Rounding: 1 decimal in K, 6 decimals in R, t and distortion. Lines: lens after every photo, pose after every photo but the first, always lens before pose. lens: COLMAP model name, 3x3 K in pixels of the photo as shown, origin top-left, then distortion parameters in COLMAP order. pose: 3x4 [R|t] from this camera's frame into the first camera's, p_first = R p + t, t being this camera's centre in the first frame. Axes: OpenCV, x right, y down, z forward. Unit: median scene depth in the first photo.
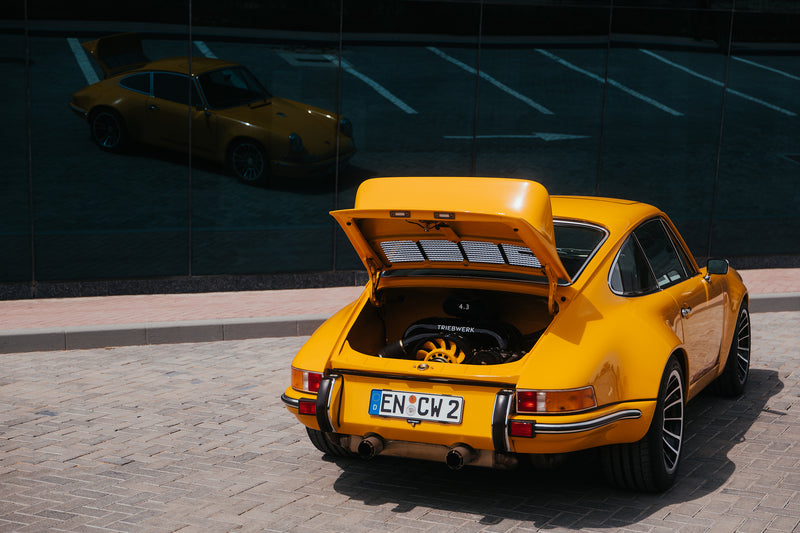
lens RADIAL K [[1291.8, 0, 400.0], [0, 1291.8, 266.5], [0, 0, 1]] dist [0.012236, 0.098662]
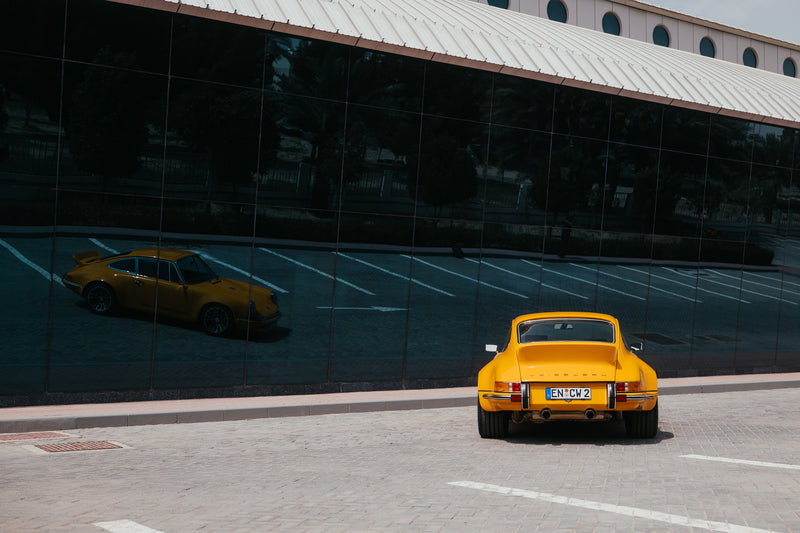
lens RADIAL K [[1291.8, 0, 400.0], [0, 1291.8, 266.5], [0, 0, 1]] dist [0.012236, 0.098662]
pose [[0.943234, 0.020100, 0.331520, -1.024087], [0.033680, 0.987233, -0.155680, 0.230423], [-0.330417, 0.158008, 0.930515, -1.057378]]
